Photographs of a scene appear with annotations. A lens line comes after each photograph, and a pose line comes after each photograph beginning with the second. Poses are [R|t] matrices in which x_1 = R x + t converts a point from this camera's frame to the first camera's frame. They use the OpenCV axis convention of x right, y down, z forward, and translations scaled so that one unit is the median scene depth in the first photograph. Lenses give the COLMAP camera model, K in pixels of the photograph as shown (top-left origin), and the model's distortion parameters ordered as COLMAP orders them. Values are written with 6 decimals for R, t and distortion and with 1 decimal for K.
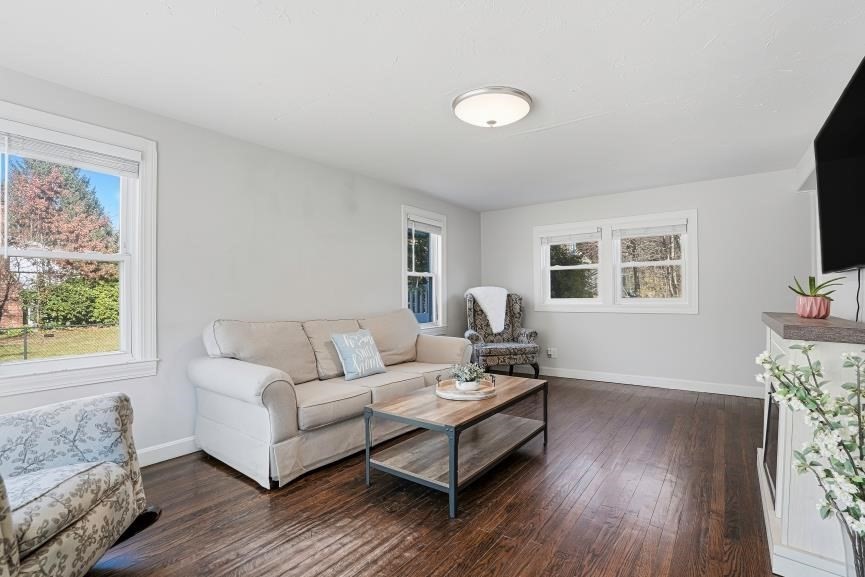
lens RADIAL K [[407.2, 0, 429.2], [0, 407.2, 293.0], [0, 0, 1]] dist [-0.063866, 0.023837]
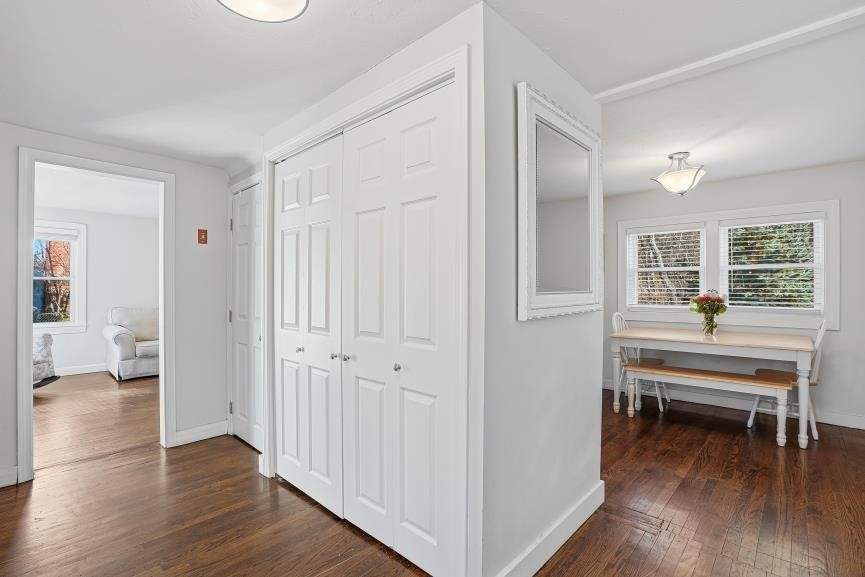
lens RADIAL K [[413.9, 0, 430.5], [0, 413.9, 287.1], [0, 0, 1]] dist [-0.070481, 0.026994]
pose [[0.992681, -0.004519, -0.120680, 1.553473], [0.004404, 0.999990, -0.001216, -0.032346], [0.120685, 0.000676, 0.992691, -0.997758]]
